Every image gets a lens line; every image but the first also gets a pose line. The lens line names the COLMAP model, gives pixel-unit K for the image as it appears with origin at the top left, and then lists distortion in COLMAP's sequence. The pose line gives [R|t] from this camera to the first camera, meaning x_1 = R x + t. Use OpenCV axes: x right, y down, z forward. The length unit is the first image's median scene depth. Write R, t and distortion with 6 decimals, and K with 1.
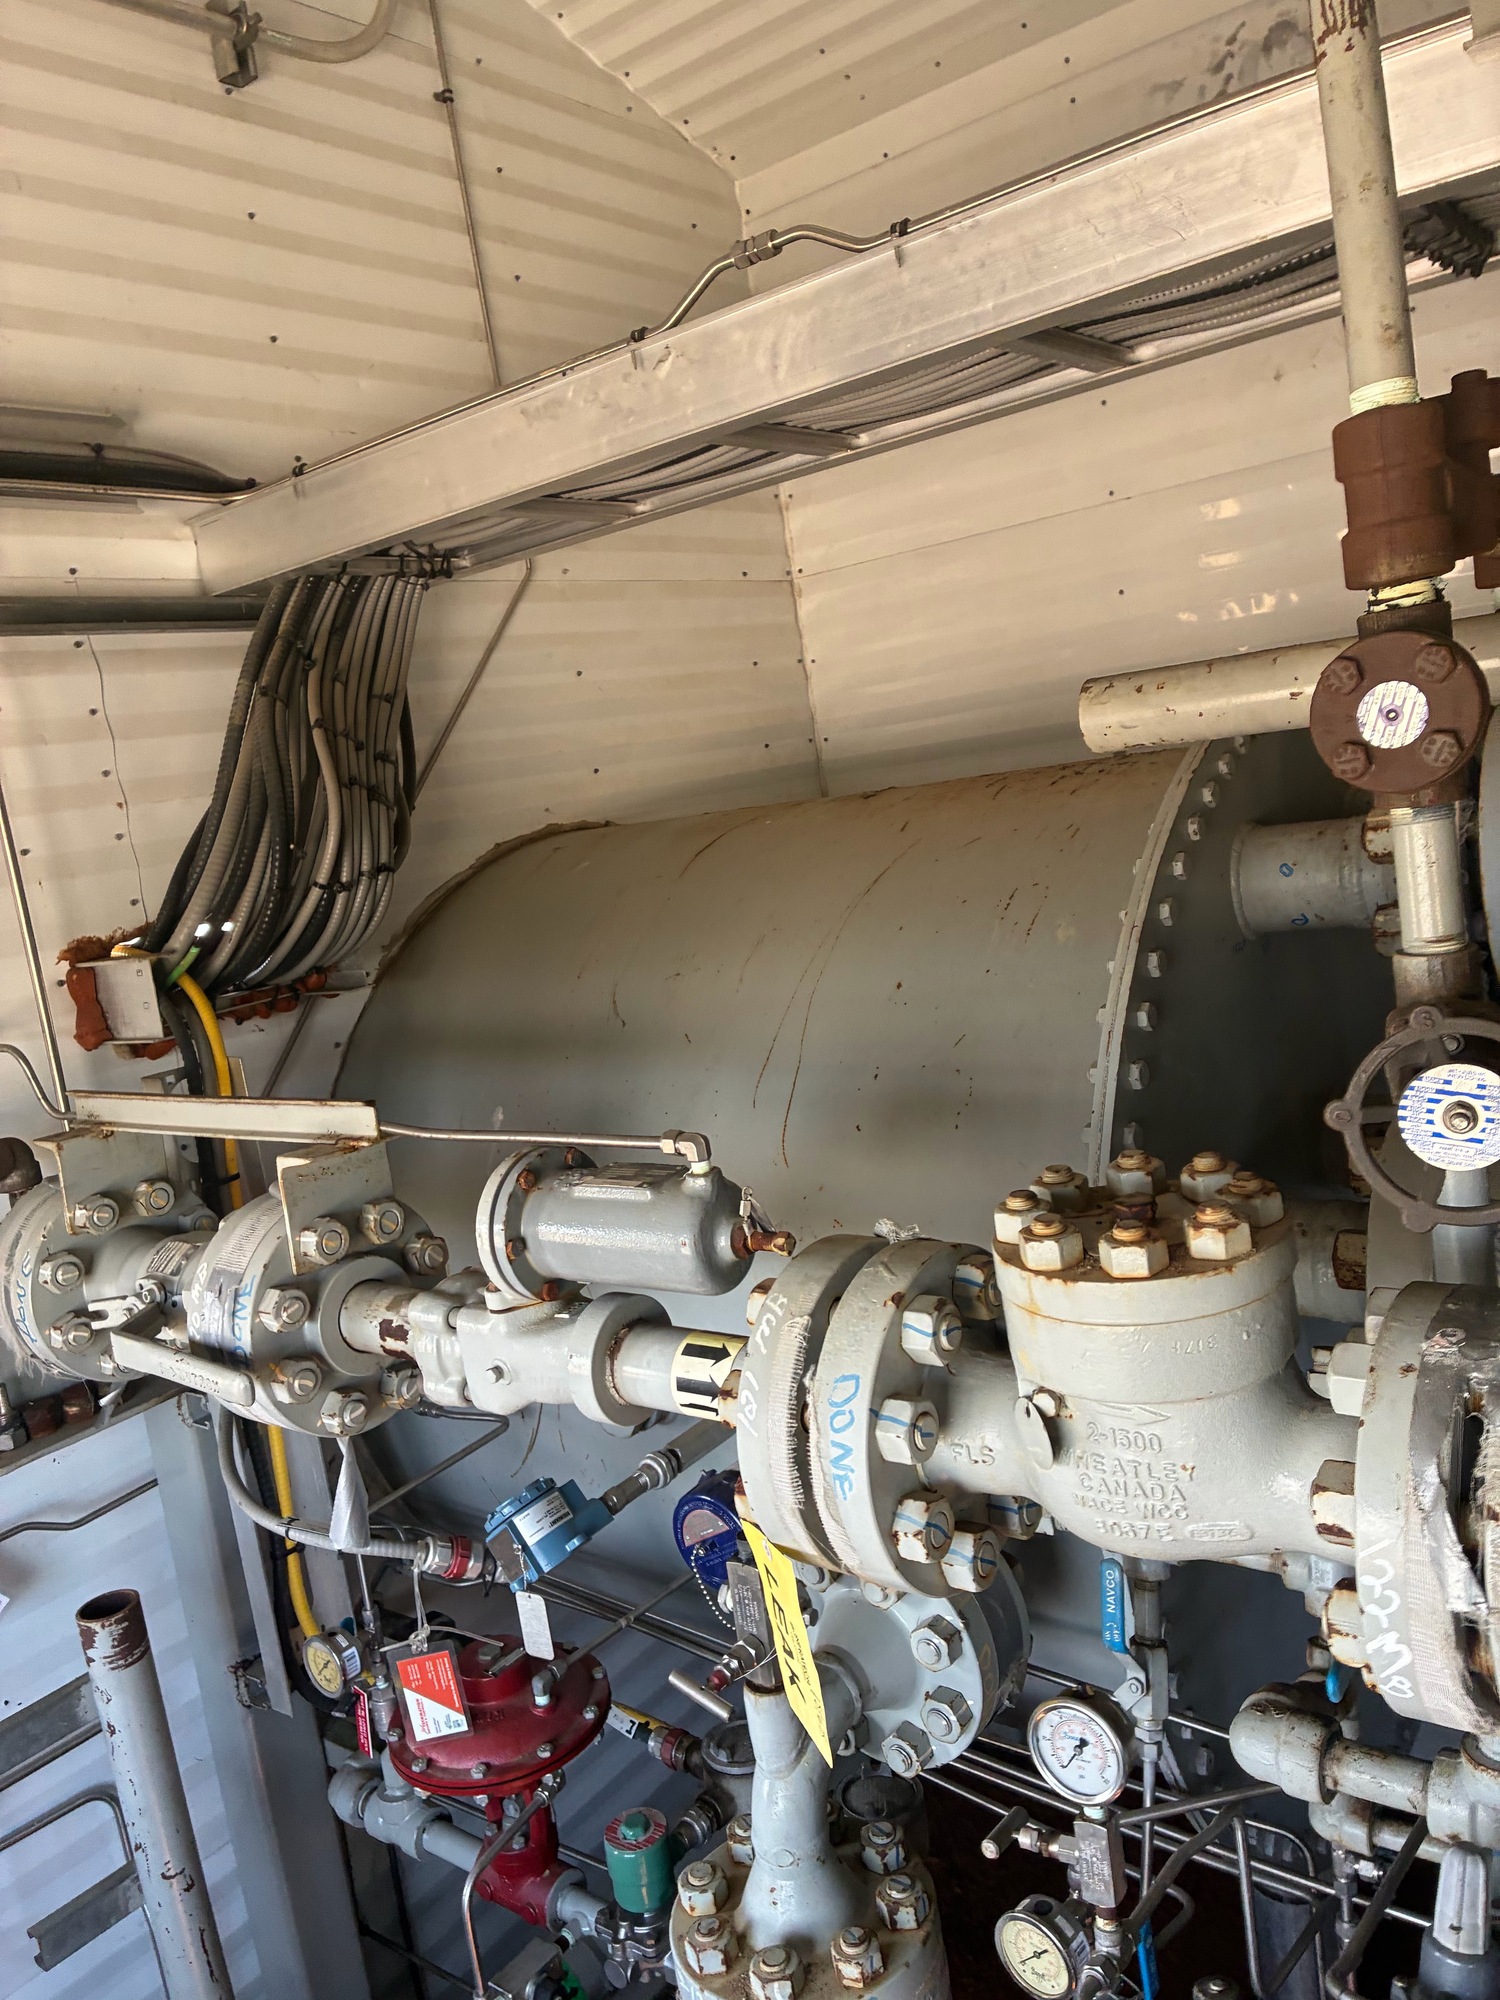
lens RADIAL K [[1523.7, 0, 769.0], [0, 1523.7, 987.6], [0, 0, 1]] dist [0.058164, -0.068822]
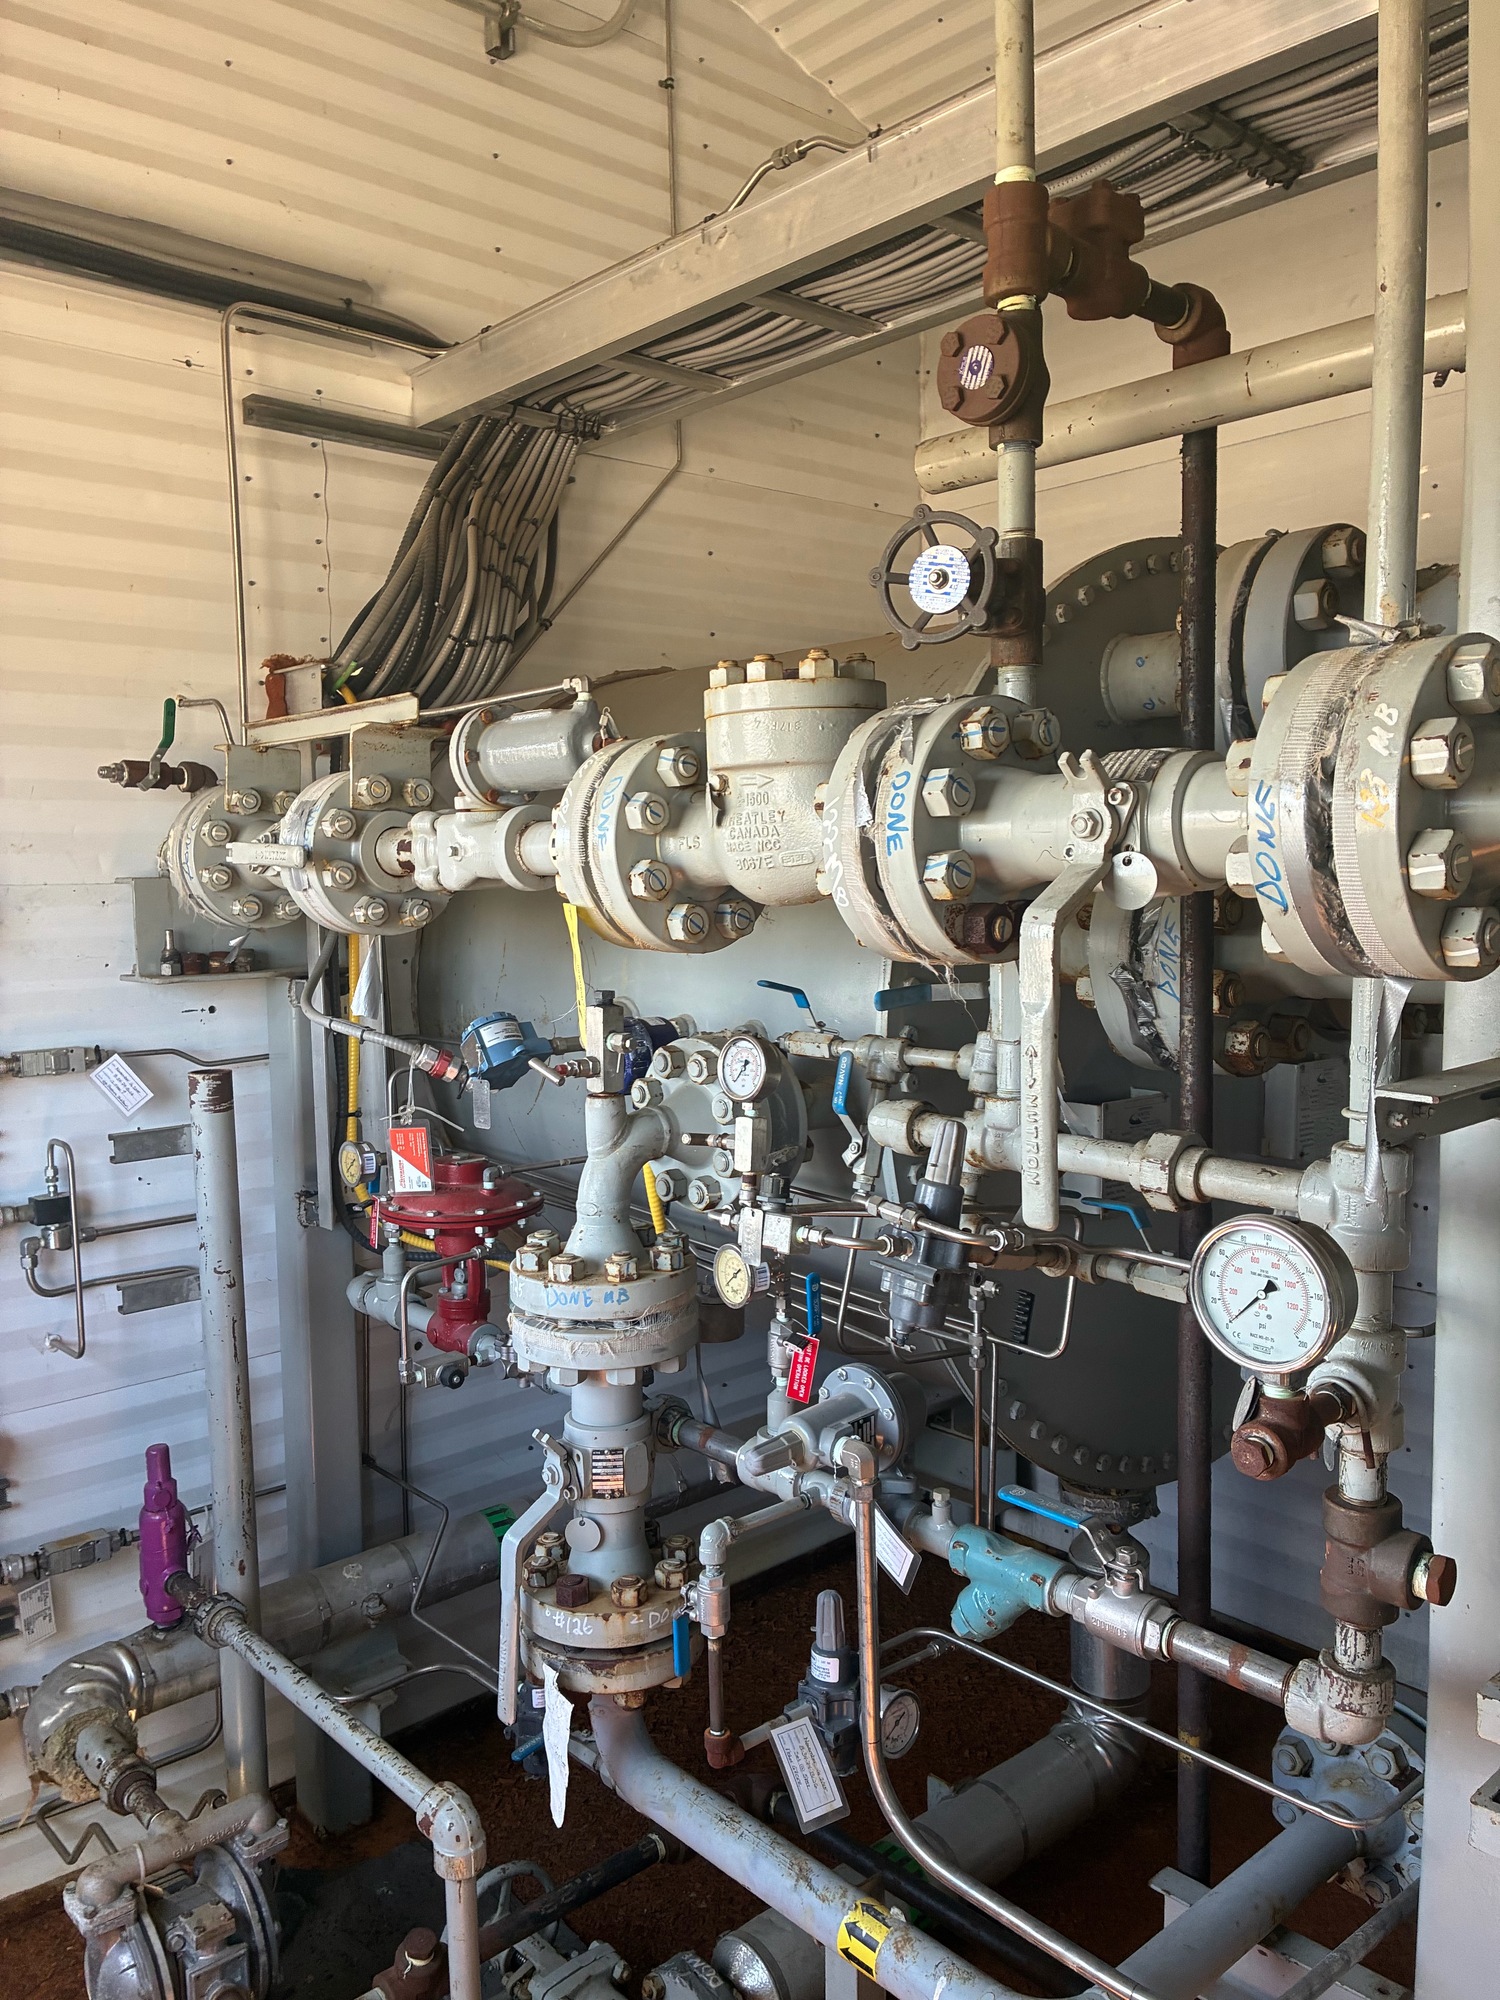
lens RADIAL K [[1523.7, 0, 754.5], [0, 1523.7, 996.0], [0, 0, 1]] dist [0.058164, -0.068822]
pose [[0.974788, 0.146102, -0.168650, 0.231616], [-0.152491, 0.987976, -0.025500, 0.233625], [0.162897, 0.050574, 0.985346, -0.252498]]
